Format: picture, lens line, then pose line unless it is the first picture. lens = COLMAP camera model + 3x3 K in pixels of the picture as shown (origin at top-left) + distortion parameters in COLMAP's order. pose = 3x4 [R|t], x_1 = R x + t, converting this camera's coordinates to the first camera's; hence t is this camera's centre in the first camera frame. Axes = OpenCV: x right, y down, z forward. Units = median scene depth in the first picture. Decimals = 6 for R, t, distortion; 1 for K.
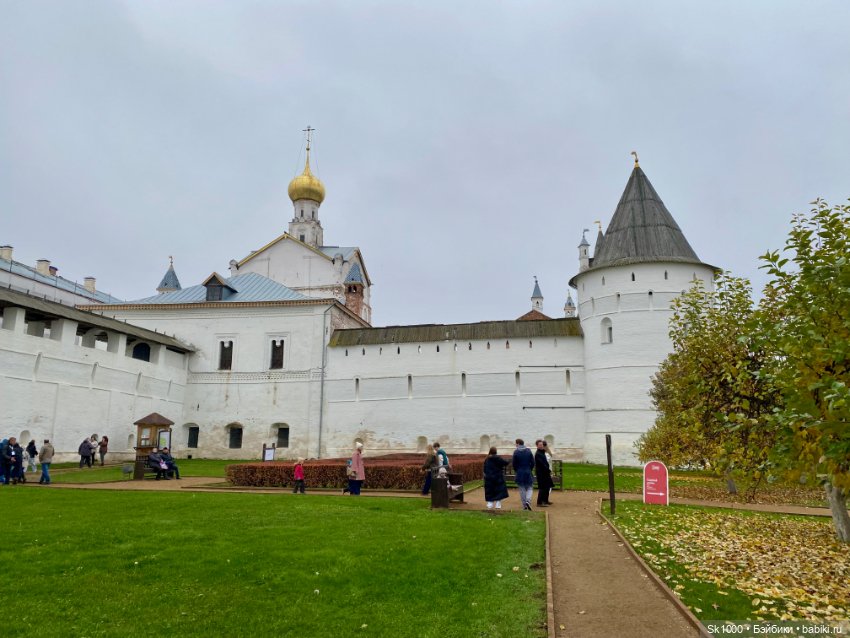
lens RADIAL K [[686.2, 0, 425.0], [0, 686.2, 319.0], [0, 0, 1]] dist [0.002178, 0.002912]
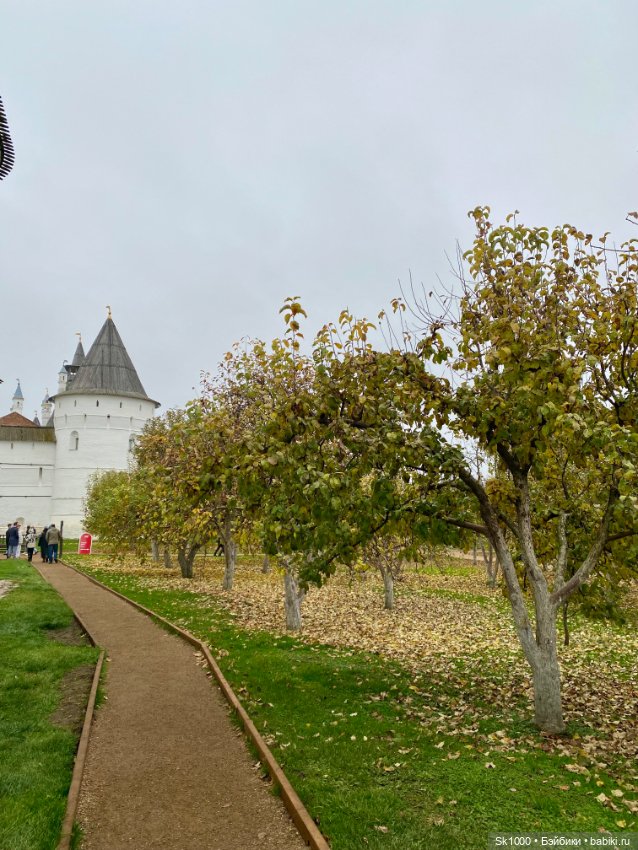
lens RADIAL K [[686.2, 0, 319.0], [0, 686.2, 425.0], [0, 0, 1]] dist [0.002178, 0.002912]
pose [[0.828228, 0.074413, 0.555428, -0.083014], [-0.095838, 0.995351, 0.009556, -0.068418], [-0.552135, -0.061146, 0.831510, -0.360886]]
